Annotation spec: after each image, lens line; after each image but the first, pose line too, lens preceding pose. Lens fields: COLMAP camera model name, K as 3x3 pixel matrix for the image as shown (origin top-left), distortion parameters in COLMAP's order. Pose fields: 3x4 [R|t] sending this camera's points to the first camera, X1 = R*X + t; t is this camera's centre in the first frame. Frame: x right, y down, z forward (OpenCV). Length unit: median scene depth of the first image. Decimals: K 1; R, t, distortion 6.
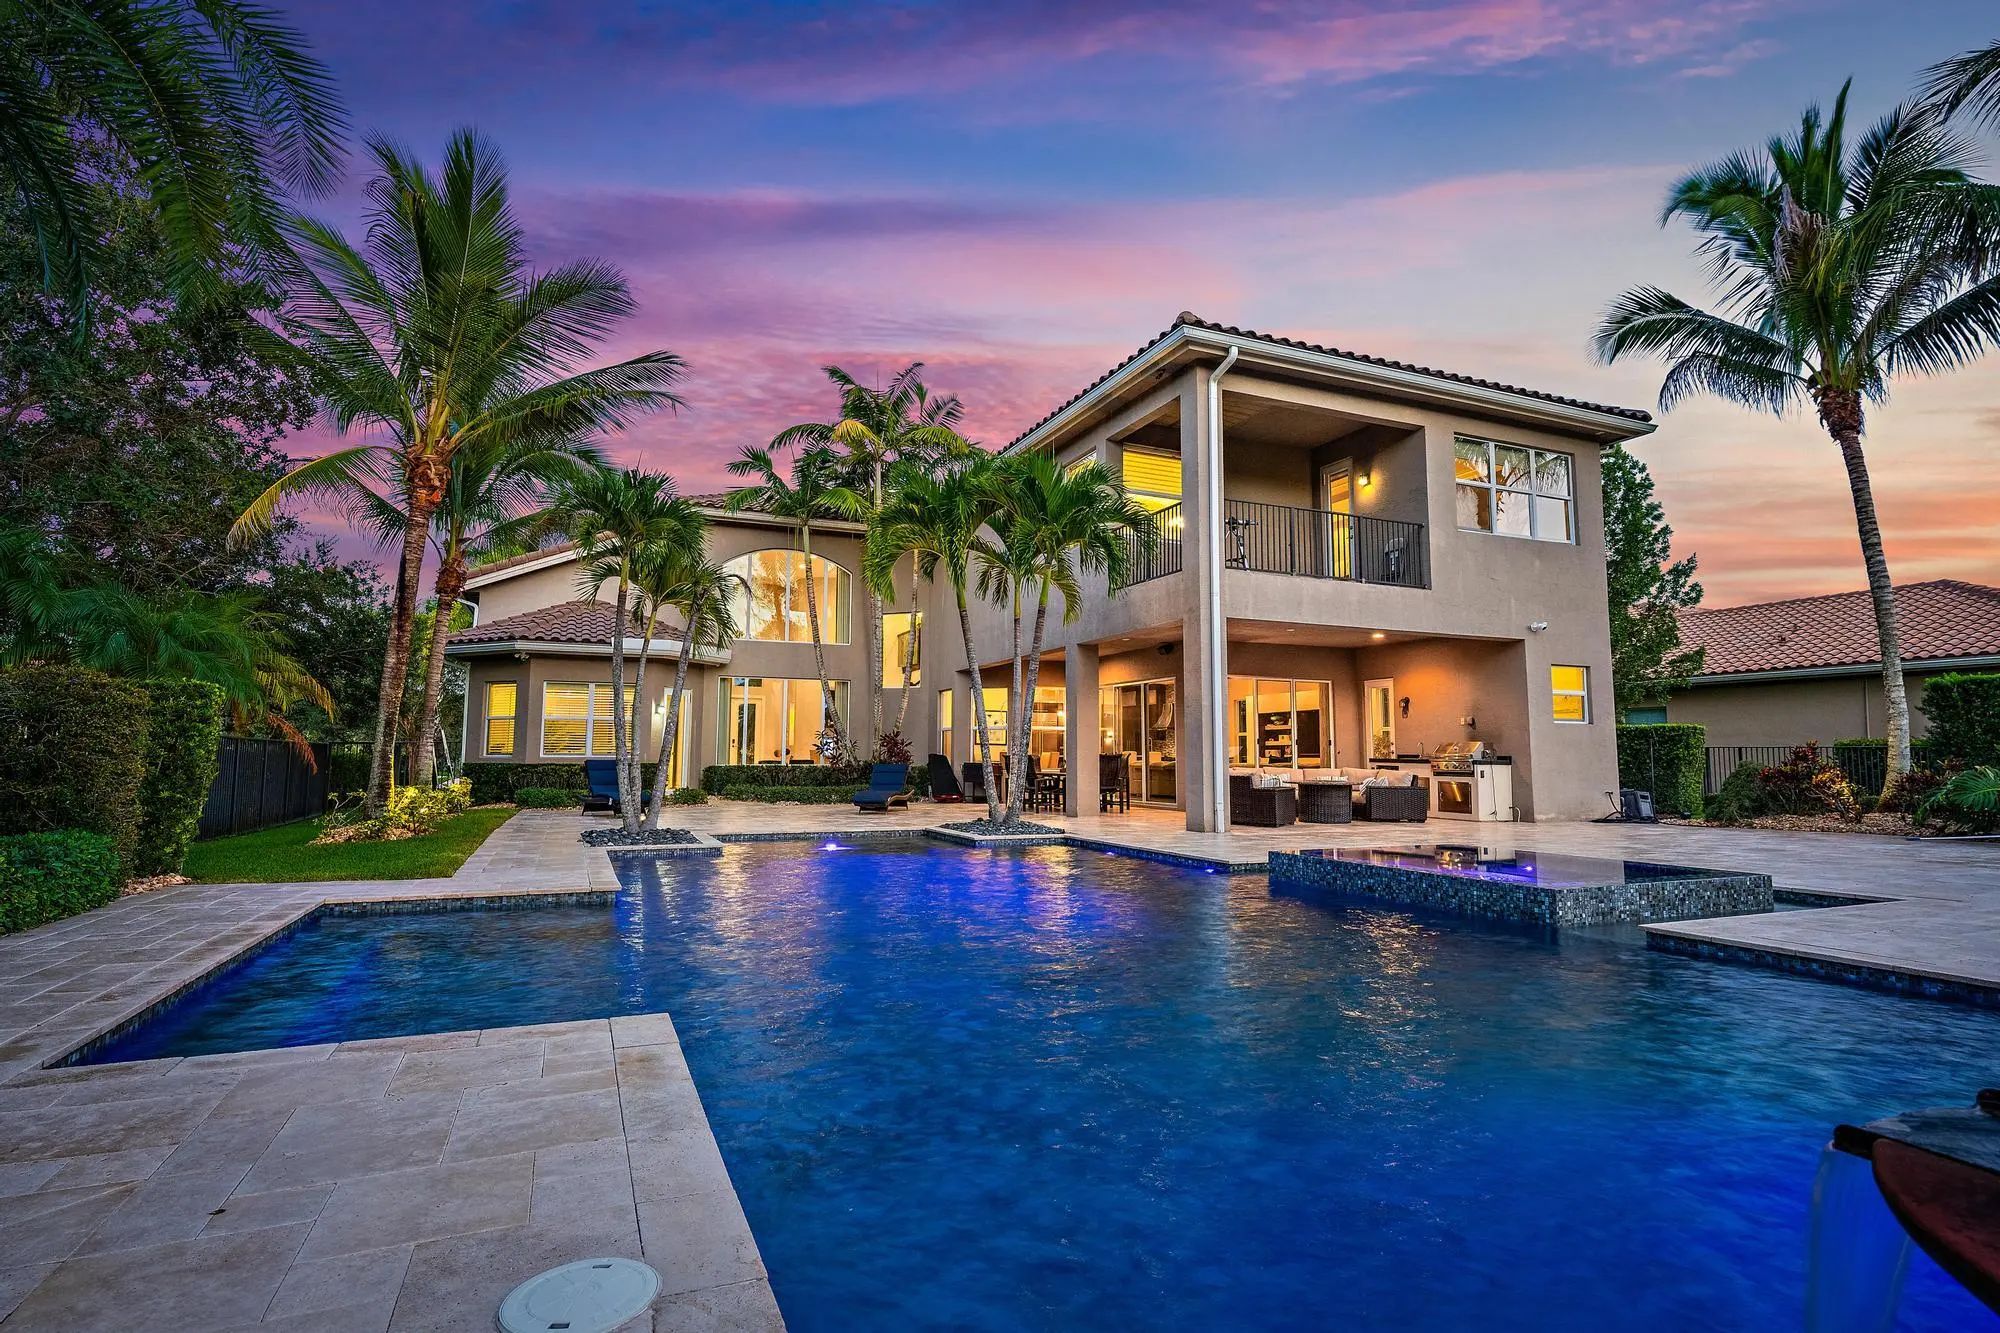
lens RADIAL K [[1031.7, 0, 1012.8], [0, 1031.7, 656.5], [0, 0, 1]] dist [-0.005356, -0.001165]
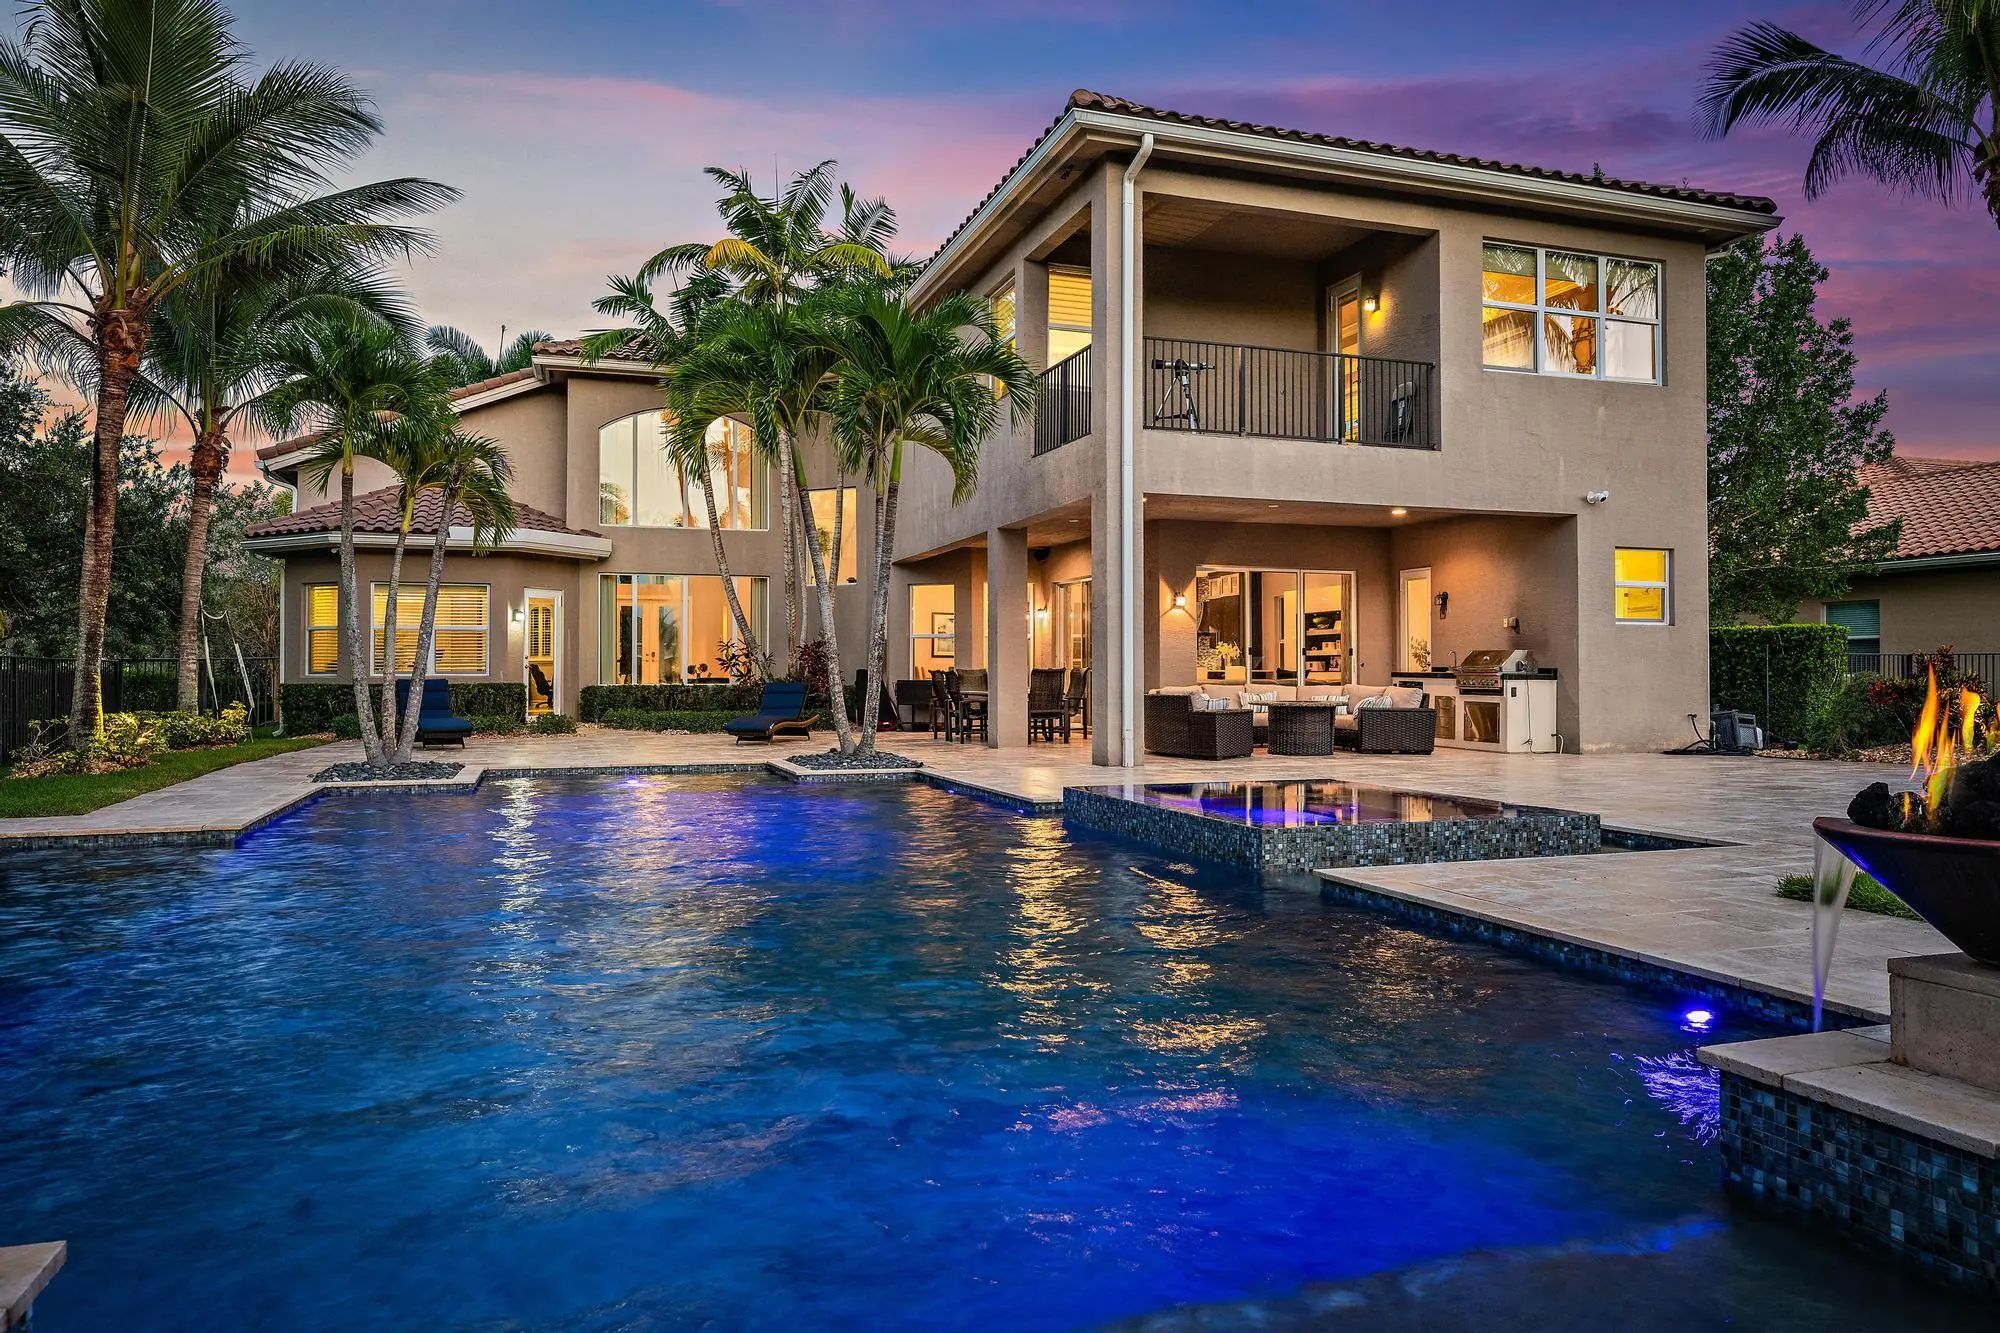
lens RADIAL K [[1367.3, 0, 1002.2], [0, 1367.3, 662.0], [0, 0, 1]] dist [-0.003414, -0.001811]
pose [[0.997348, -0.006134, -0.072520, 0.148712], [0.012580, 0.995973, 0.088772, -0.003141], [0.071683, -0.089449, 0.993408, -0.036555]]
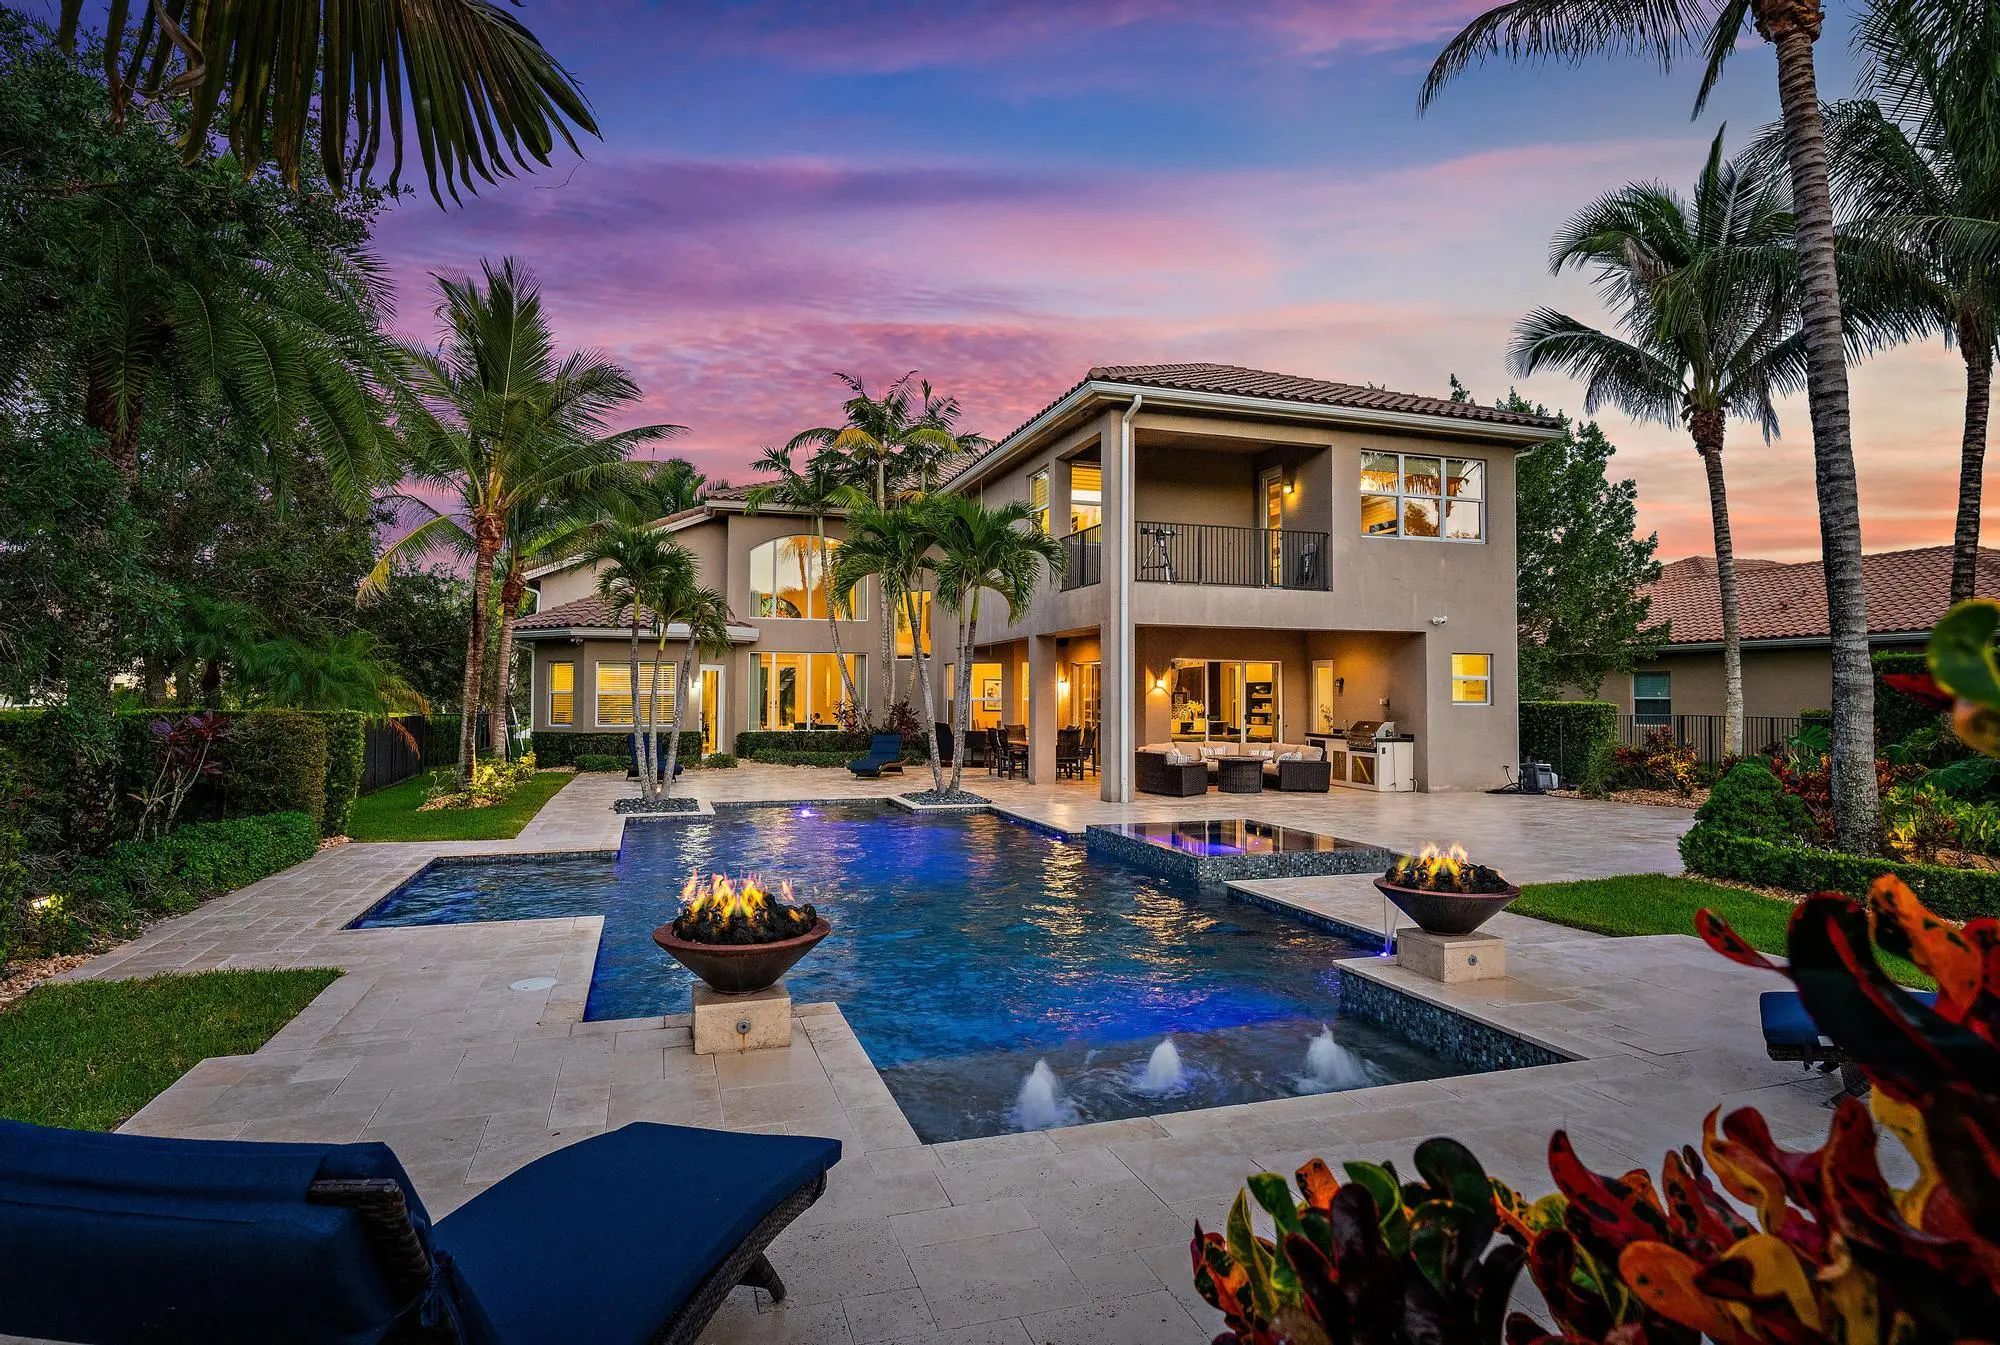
lens RADIAL K [[1093.9, 0, 1003.3], [0, 1093.9, 670.2], [0, 0, 1]] dist [-0.010574, 0.000220]
pose [[0.996024, -0.002870, -0.089034, 0.143058], [0.009177, 0.997469, 0.070510, -0.063596], [0.088607, -0.071046, 0.993530, -0.233029]]
